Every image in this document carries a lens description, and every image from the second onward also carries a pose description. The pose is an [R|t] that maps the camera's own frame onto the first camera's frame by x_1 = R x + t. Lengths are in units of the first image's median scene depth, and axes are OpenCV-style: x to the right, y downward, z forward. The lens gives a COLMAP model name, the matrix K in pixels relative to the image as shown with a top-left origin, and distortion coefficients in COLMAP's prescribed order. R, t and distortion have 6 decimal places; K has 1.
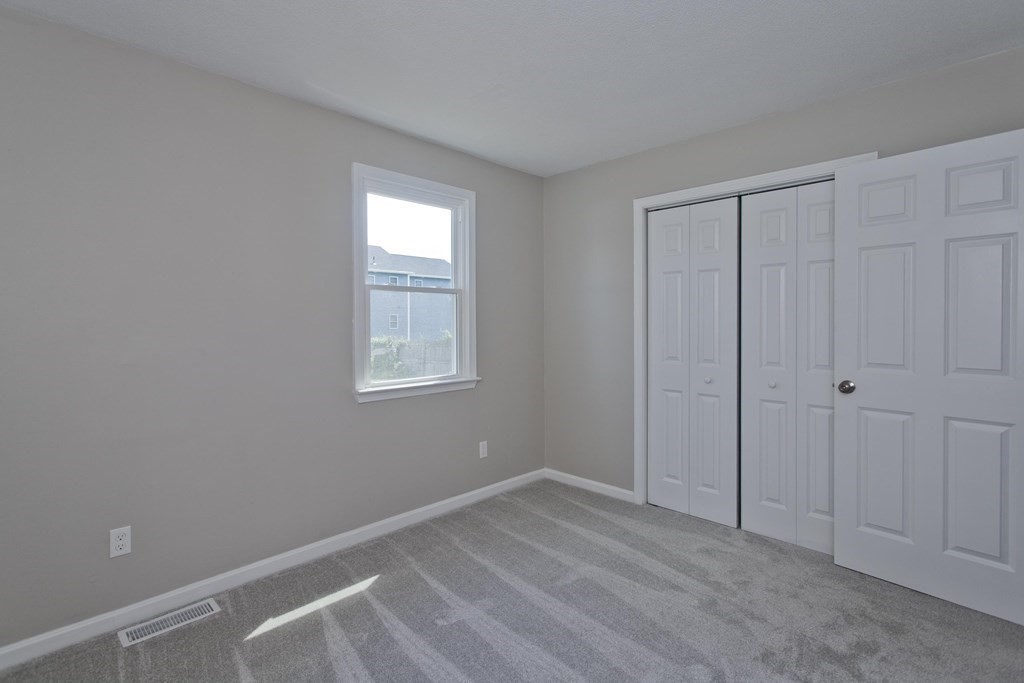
lens RADIAL K [[492.2, 0, 528.1], [0, 492.2, 330.5], [0, 0, 1]] dist [0.002874, 0.003445]
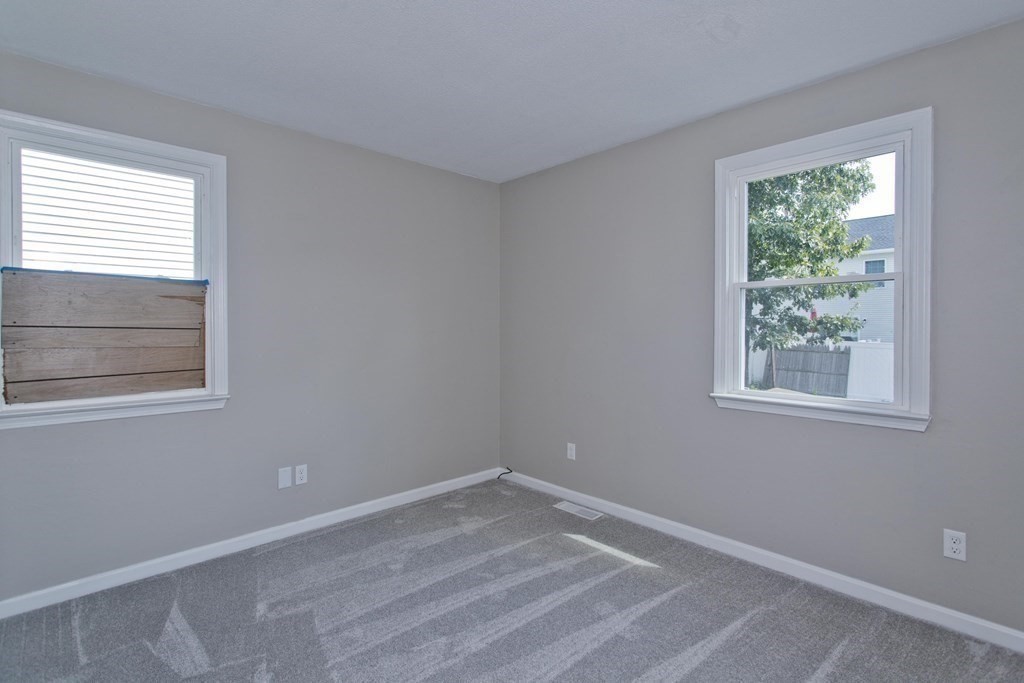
lens RADIAL K [[492.2, 0, 510.5], [0, 492.2, 339.2], [0, 0, 1]] dist [0.002874, 0.003445]
pose [[-0.086889, 0.030700, -0.995745, 0.672763], [-0.002077, 0.999517, 0.030998, -0.016724], [0.996216, 0.004762, -0.086783, 0.692054]]
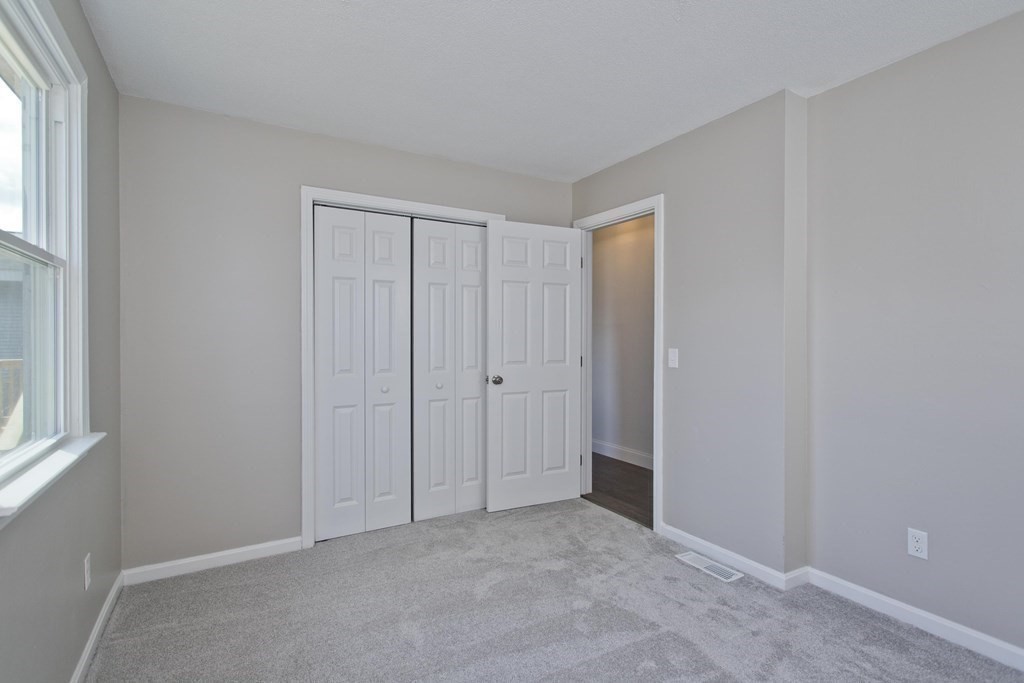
lens RADIAL K [[492.2, 0, 516.5], [0, 492.2, 334.8], [0, 0, 1]] dist [0.002874, 0.003445]
pose [[0.268467, -0.004008, 0.963280, -0.618348], [0.009886, 0.999950, 0.001405, -0.012551], [-0.963238, 0.009146, 0.268494, 0.533743]]
